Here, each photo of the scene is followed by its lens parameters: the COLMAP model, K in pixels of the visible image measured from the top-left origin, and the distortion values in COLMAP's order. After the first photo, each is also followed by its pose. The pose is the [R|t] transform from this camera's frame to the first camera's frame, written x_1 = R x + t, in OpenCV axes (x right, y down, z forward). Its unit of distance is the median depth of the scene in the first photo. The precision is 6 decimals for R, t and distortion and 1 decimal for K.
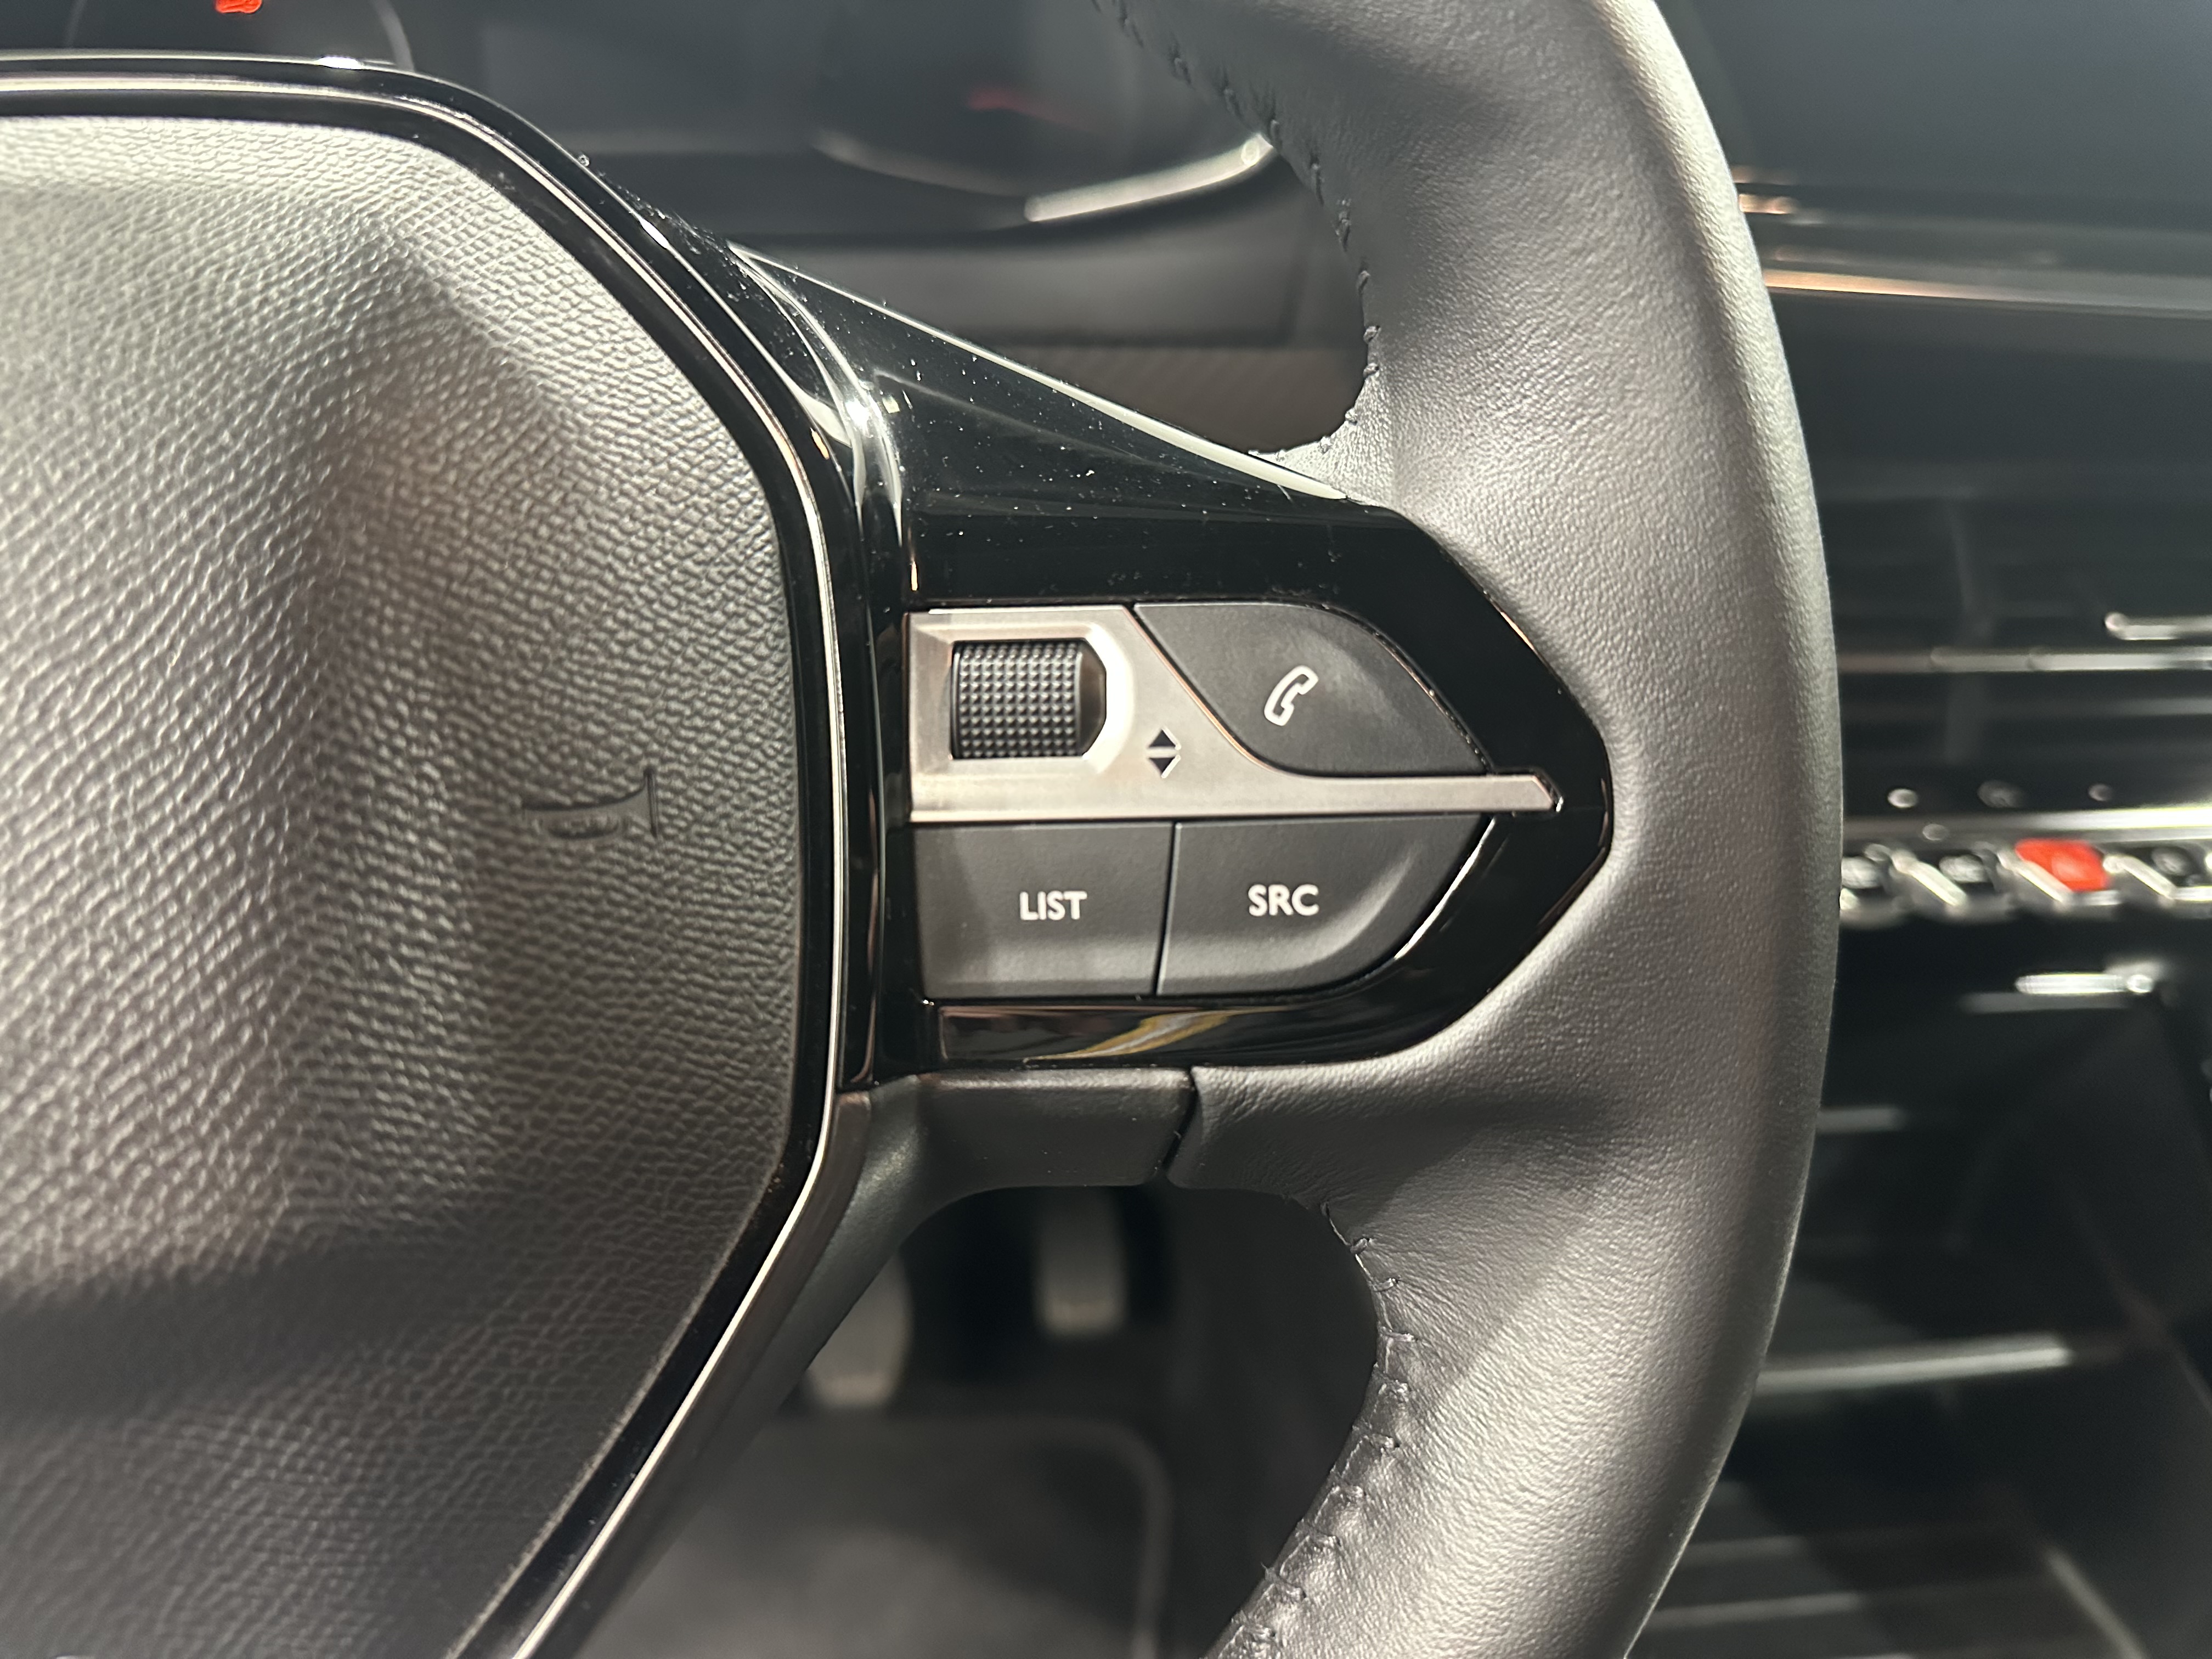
lens RADIAL K [[1561.1, 0, 1143.8], [0, 1561.1, 799.6], [0, 0, 1]] dist [0.036232, -0.063652]
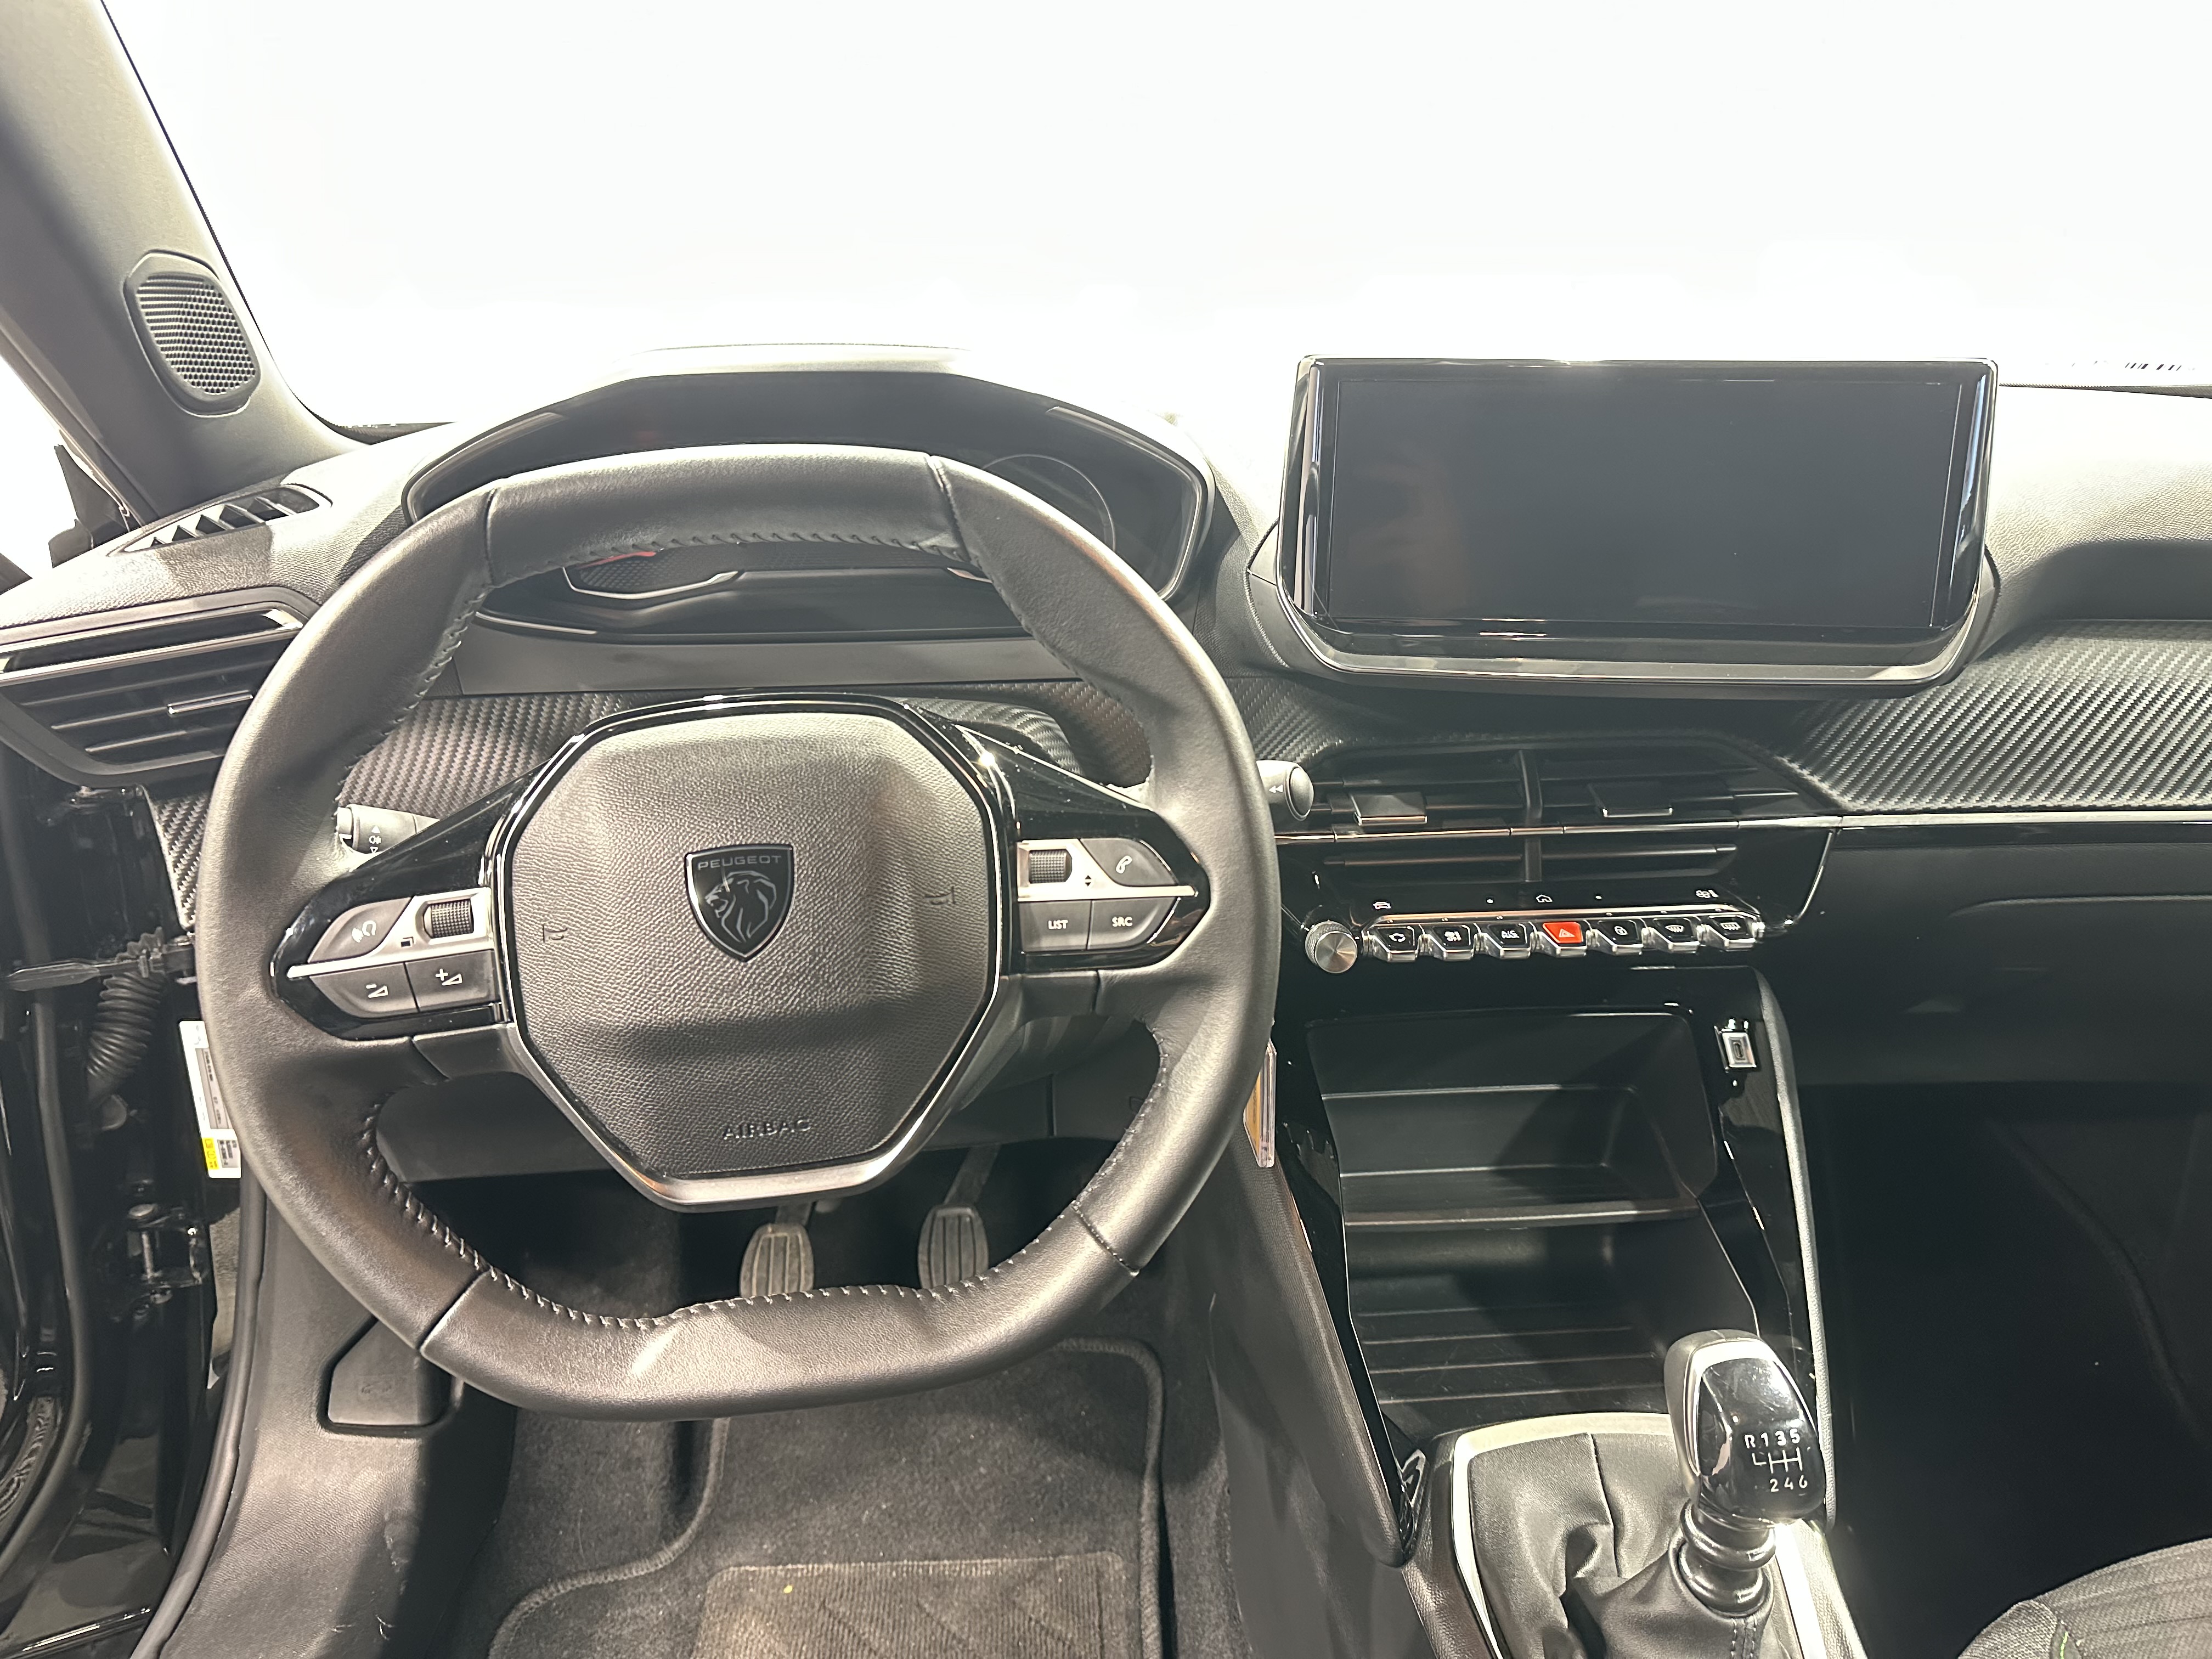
lens RADIAL K [[1561.1, 0, 1099.9], [0, 1561.1, 813.9], [0, 0, 1]] dist [0.036232, -0.063652]
pose [[0.998076, -0.015332, -0.060083, 0.250013], [0.010654, 0.996943, -0.077404, 0.091080], [0.061086, 0.076615, 0.995188, -2.510983]]
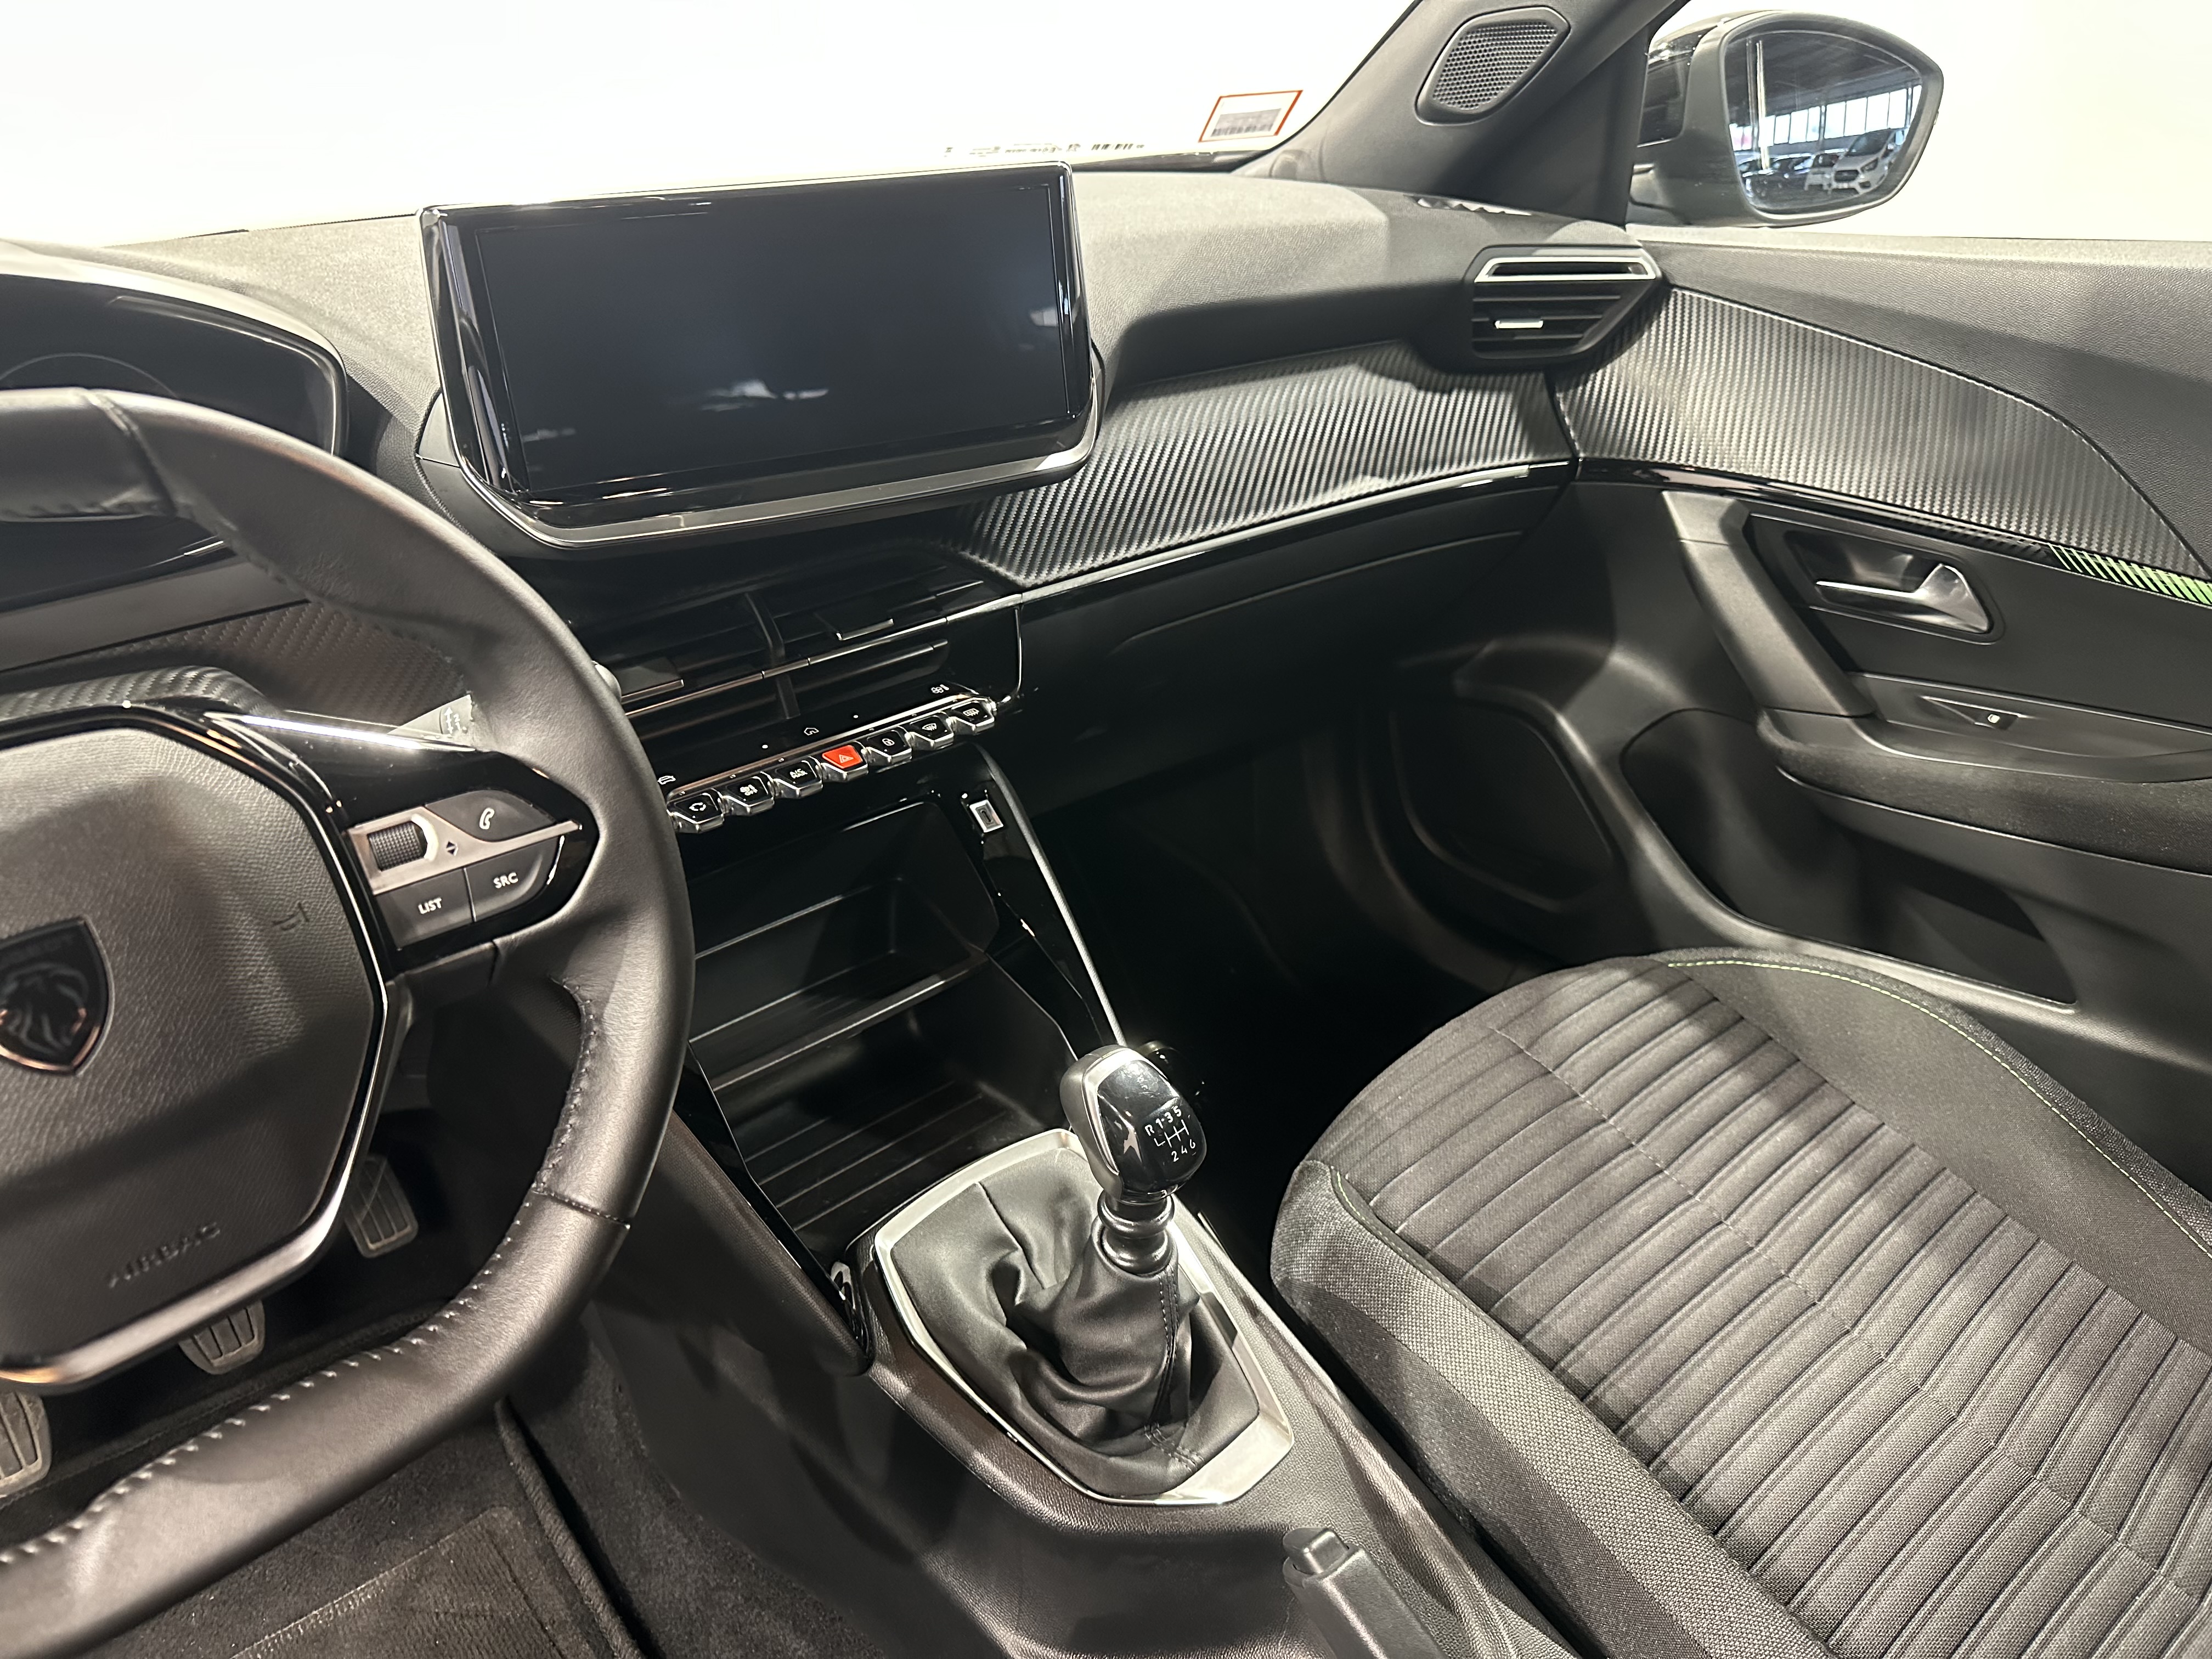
lens RADIAL K [[1561.1, 0, 1095.4], [0, 1561.1, 825.3], [0, 0, 1]] dist [0.036232, -0.063652]
pose [[0.824599, -0.300006, 0.479618, -0.417308], [0.268700, 0.953770, 0.134621, -0.150274], [-0.497833, 0.017865, 0.867089, -2.374728]]
